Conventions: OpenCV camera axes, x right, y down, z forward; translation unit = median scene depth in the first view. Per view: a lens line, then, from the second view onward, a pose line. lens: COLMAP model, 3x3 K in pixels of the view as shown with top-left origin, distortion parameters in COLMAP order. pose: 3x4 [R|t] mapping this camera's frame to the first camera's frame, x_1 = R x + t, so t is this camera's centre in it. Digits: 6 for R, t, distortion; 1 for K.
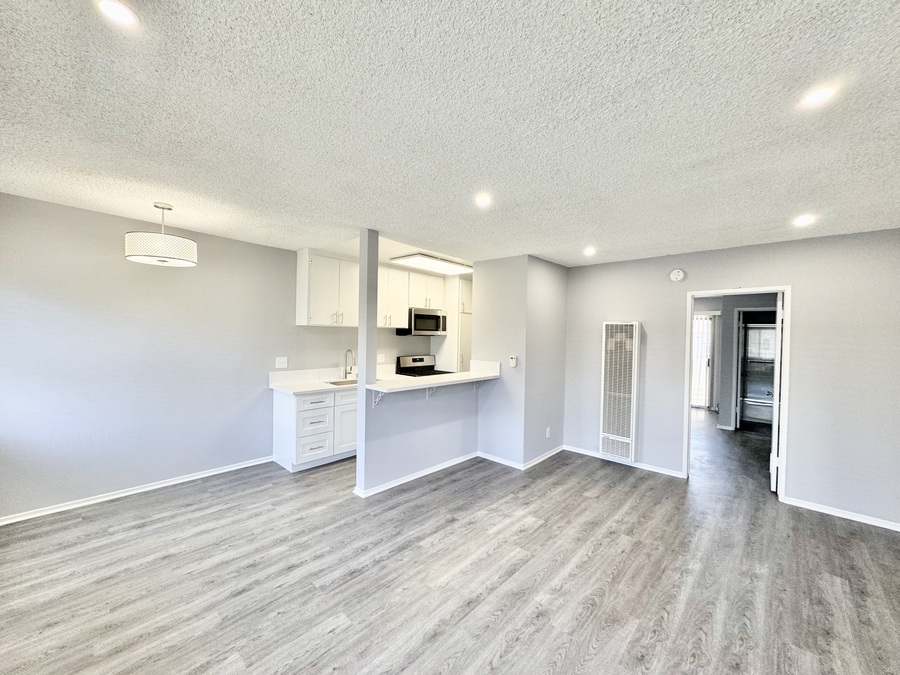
lens RADIAL K [[358.5, 0, 450.8], [0, 358.5, 338.1], [0, 0, 1]] dist [0.005437, -0.000937]
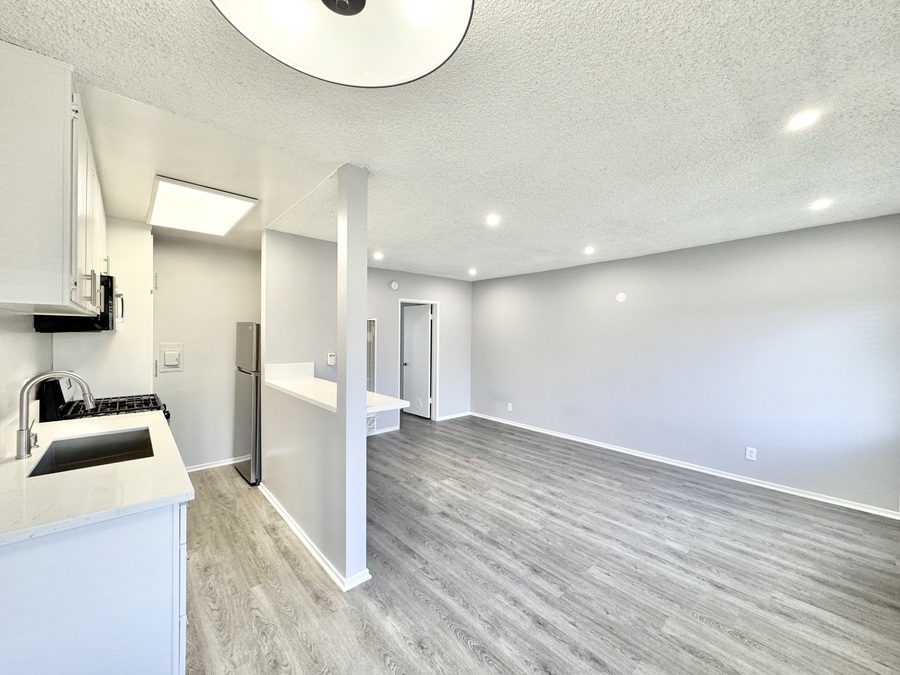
lens RADIAL K [[358.5, 0, 452.1], [0, 358.5, 336.4], [0, 0, 1]] dist [0.005437, -0.000937]
pose [[0.081408, -0.024160, 0.996388, -1.154649], [0.002583, 0.999708, 0.024030, -0.018337], [-0.996678, 0.000618, 0.081446, 1.048557]]
